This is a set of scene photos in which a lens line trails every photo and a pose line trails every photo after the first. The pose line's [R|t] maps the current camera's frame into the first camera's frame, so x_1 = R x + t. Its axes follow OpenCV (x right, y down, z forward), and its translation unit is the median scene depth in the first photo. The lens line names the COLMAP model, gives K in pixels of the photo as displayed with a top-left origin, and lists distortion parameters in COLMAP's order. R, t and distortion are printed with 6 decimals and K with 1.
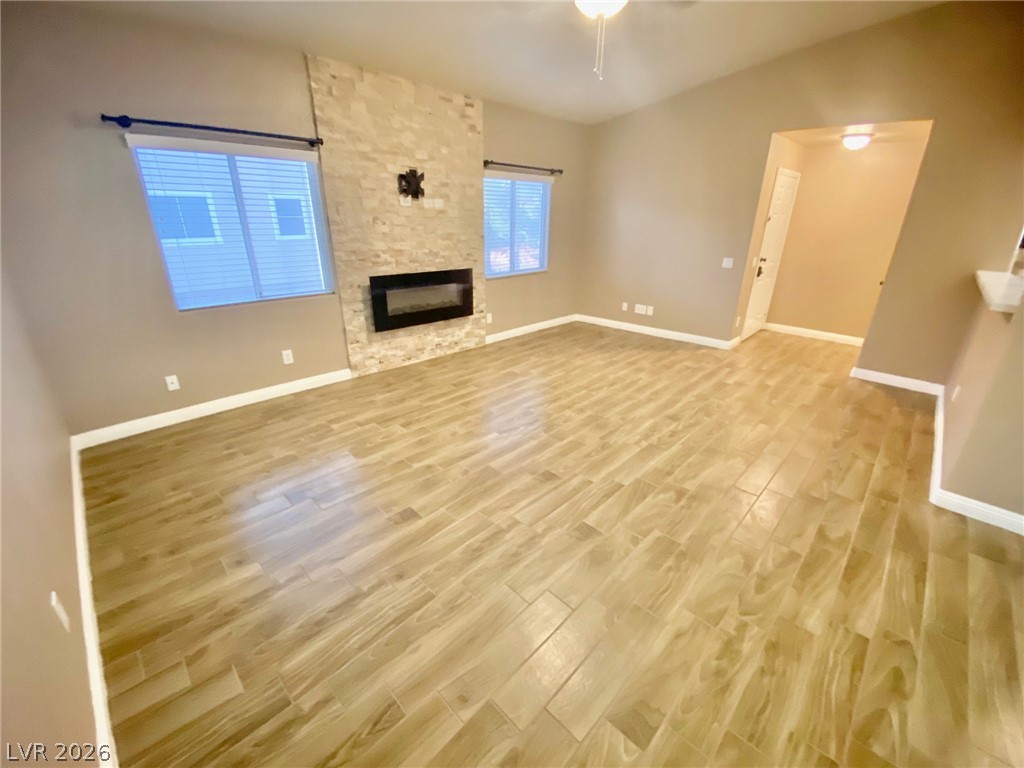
lens RADIAL K [[414.0, 0, 503.3], [0, 414.0, 380.8], [0, 0, 1]] dist [0.036620, -0.032096]
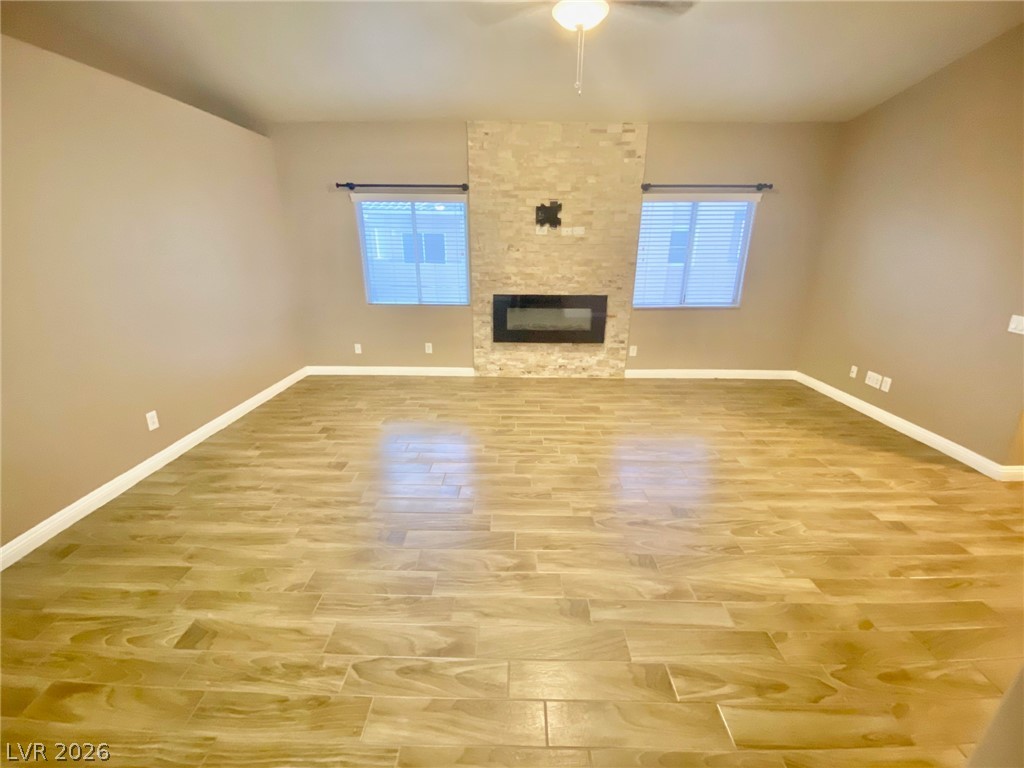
lens RADIAL K [[414.0, 0, 503.3], [0, 414.0, 380.8], [0, 0, 1]] dist [0.036620, -0.032096]
pose [[0.697210, 0.216686, -0.683334, 0.516698], [-0.259036, 0.964967, 0.041696, -0.065381], [0.668430, 0.147937, 0.728914, 0.186418]]
